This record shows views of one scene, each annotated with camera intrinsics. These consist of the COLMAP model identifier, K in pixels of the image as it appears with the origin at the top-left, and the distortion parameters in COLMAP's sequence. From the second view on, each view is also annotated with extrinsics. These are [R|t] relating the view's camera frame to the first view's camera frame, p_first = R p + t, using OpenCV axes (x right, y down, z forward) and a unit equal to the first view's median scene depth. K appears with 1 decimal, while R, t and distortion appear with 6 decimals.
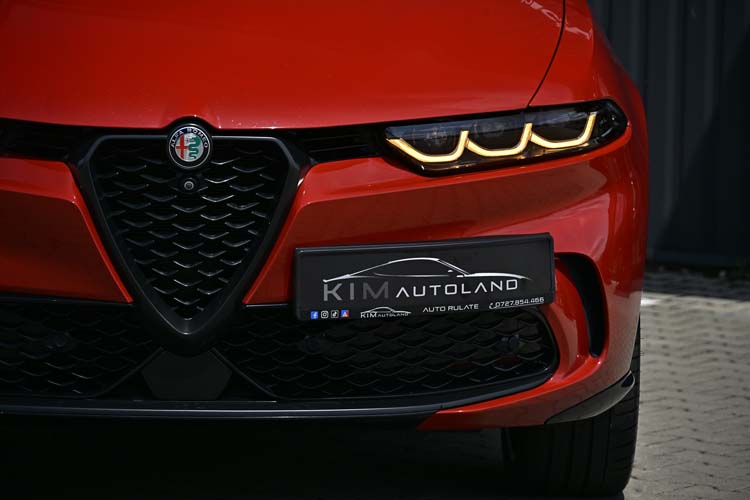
lens RADIAL K [[3992.3, 0, 375.2], [0, 3992.3, 250.5], [0, 0, 1]] dist [-0.156747, 0.000000]
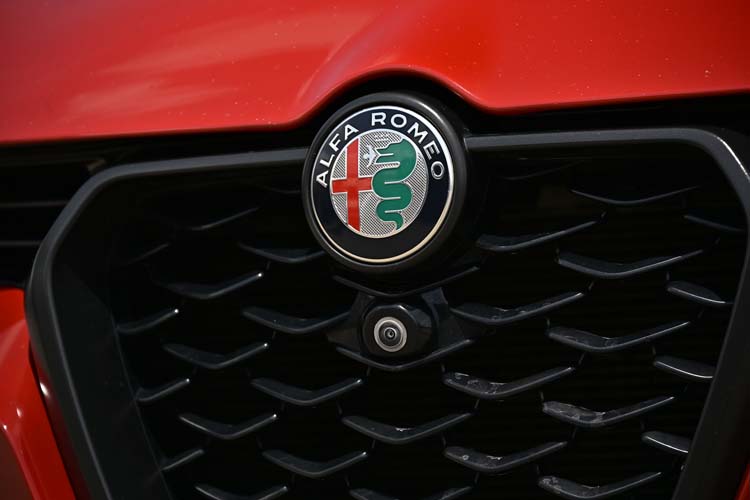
lens RADIAL K [[3992.3, 0, 375.0], [0, 3992.3, 250.0], [0, 0, 1]] dist [-0.156747, 0.000000]
pose [[0.869251, -0.073399, -0.488891, 0.078367], [-0.029022, 0.979635, -0.198678, 0.029430], [0.493518, 0.186890, 0.849419, 0.773042]]
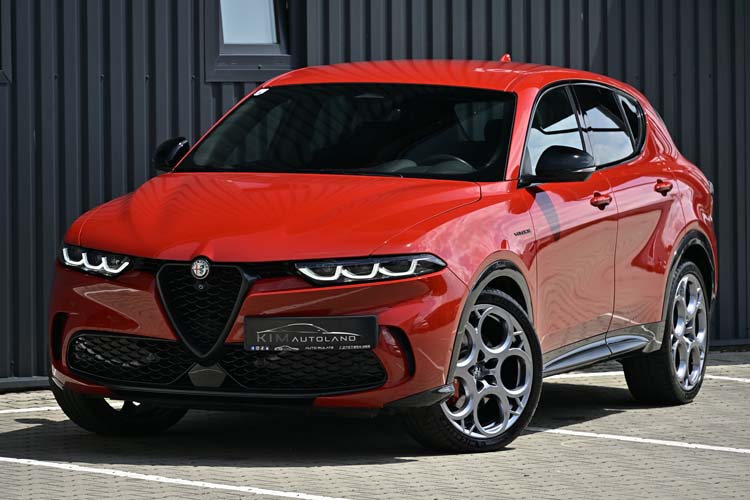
lens RADIAL K [[3992.3, 0, 374.9], [0, 3992.3, 250.4], [0, 0, 1]] dist [-0.156747, 0.000000]
pose [[0.911913, 0.014652, -0.410123, 0.924898], [-0.039456, 0.997863, -0.052081, 0.072791], [0.408483, 0.063676, 0.910542, -0.936967]]
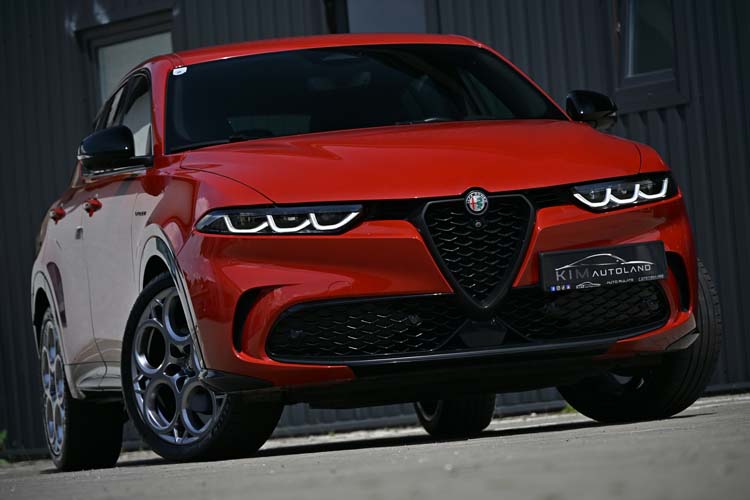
lens RADIAL K [[3992.3, 0, 376.1], [0, 3992.3, 249.5], [0, 0, 1]] dist [-0.156747, 0.000000]
pose [[0.977505, -0.102124, 0.184541, -0.424432], [0.128656, 0.982036, -0.138033, 0.237359], [-0.167129, 0.158671, 0.973083, -0.749378]]
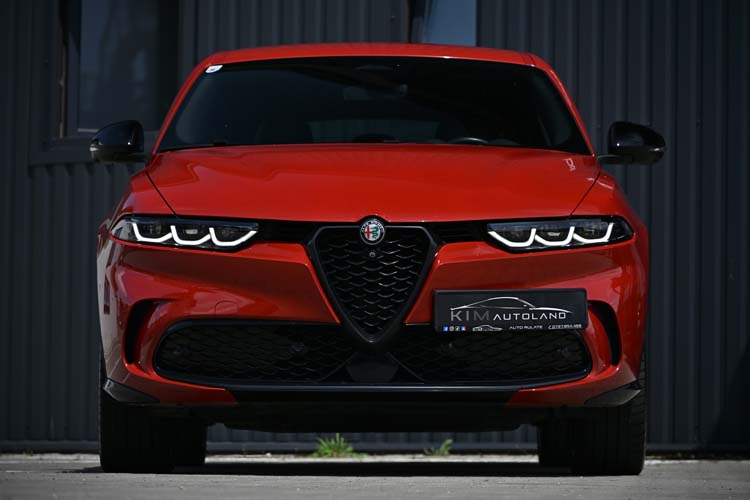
lens RADIAL K [[3992.3, 0, 373.4], [0, 3992.3, 250.1], [0, 0, 1]] dist [-0.156747, 0.000000]
pose [[0.998567, -0.016375, -0.050945, 0.041691], [0.008844, 0.989437, -0.144694, 0.230411], [0.052776, 0.144036, 0.988164, -0.705657]]
